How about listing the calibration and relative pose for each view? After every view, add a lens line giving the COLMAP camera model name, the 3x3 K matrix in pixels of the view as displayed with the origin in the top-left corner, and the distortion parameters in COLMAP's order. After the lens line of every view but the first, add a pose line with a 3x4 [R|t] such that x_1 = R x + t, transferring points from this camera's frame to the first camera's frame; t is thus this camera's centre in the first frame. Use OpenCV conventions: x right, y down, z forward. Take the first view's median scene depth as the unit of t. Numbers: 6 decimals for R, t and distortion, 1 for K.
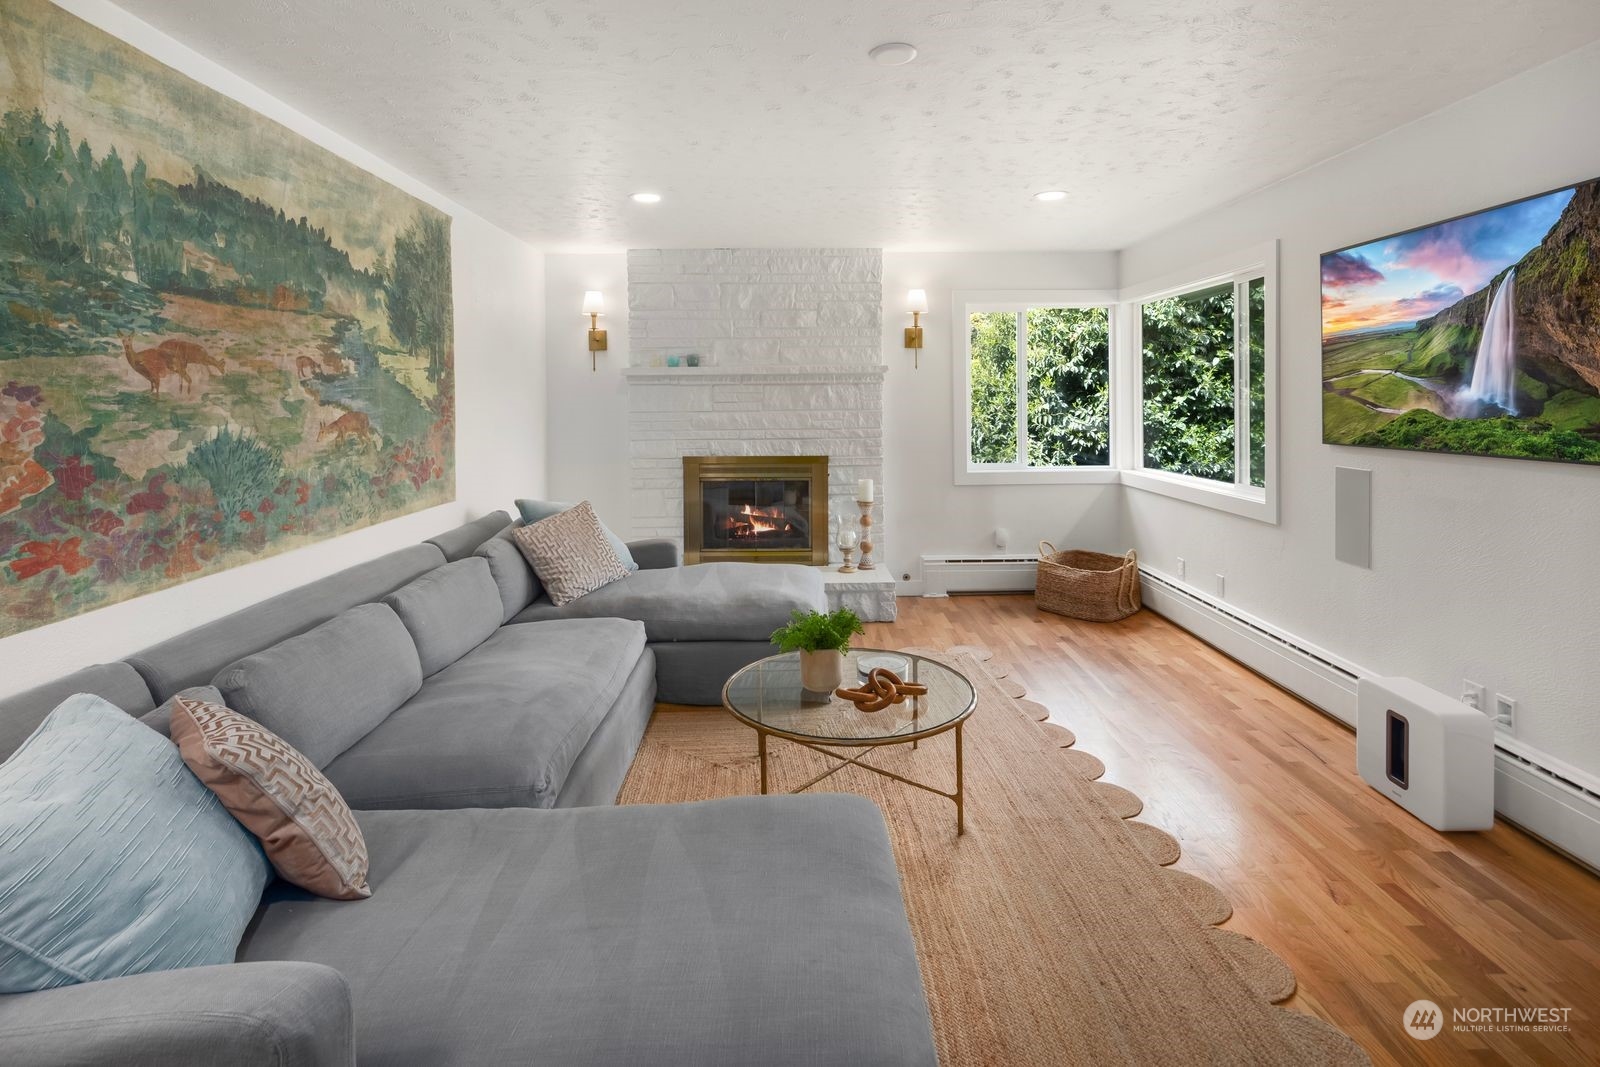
lens RADIAL K [[779.5, 0, 791.4], [0, 779.5, 405.0], [0, 0, 1]] dist [0.003958, -0.002791]
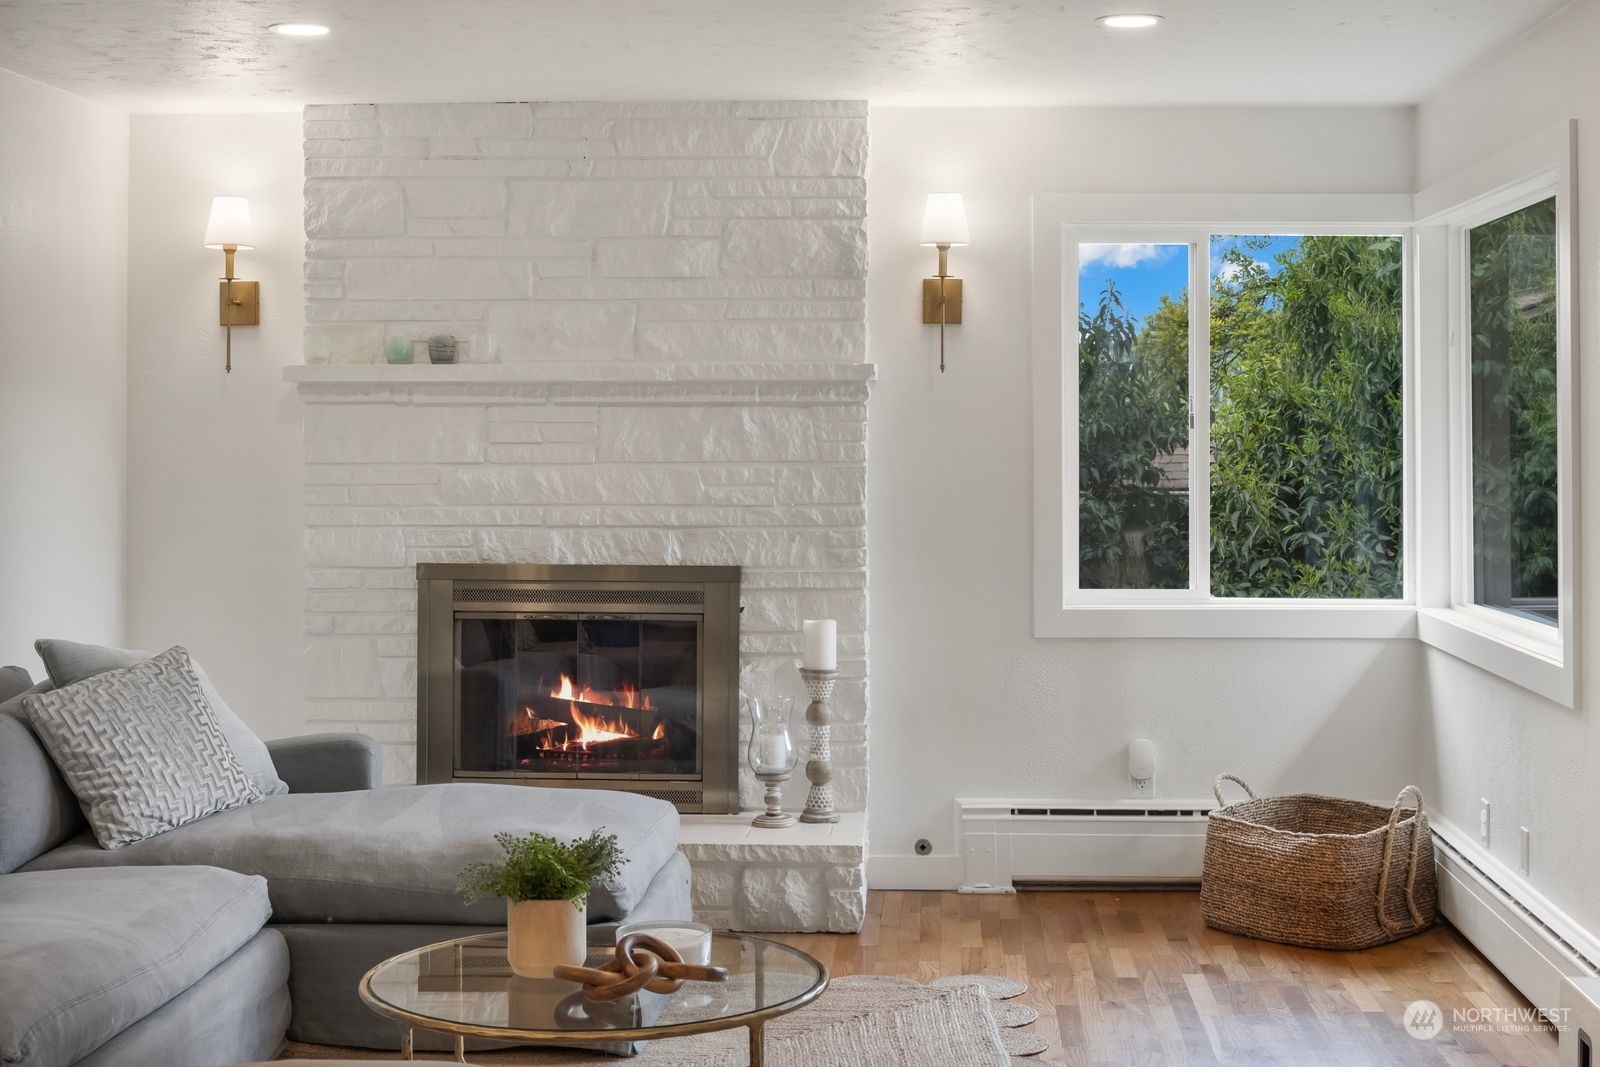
lens RADIAL K [[2302.4, 0, 768.9], [0, 2302.4, 376.2], [0, 0, 1]] dist [-0.043735, 0.000000]
pose [[0.997079, 0.007105, -0.076042, 0.205020], [-0.009509, 0.999465, -0.031288, -0.002765], [0.075779, 0.031920, 0.996614, -0.388532]]
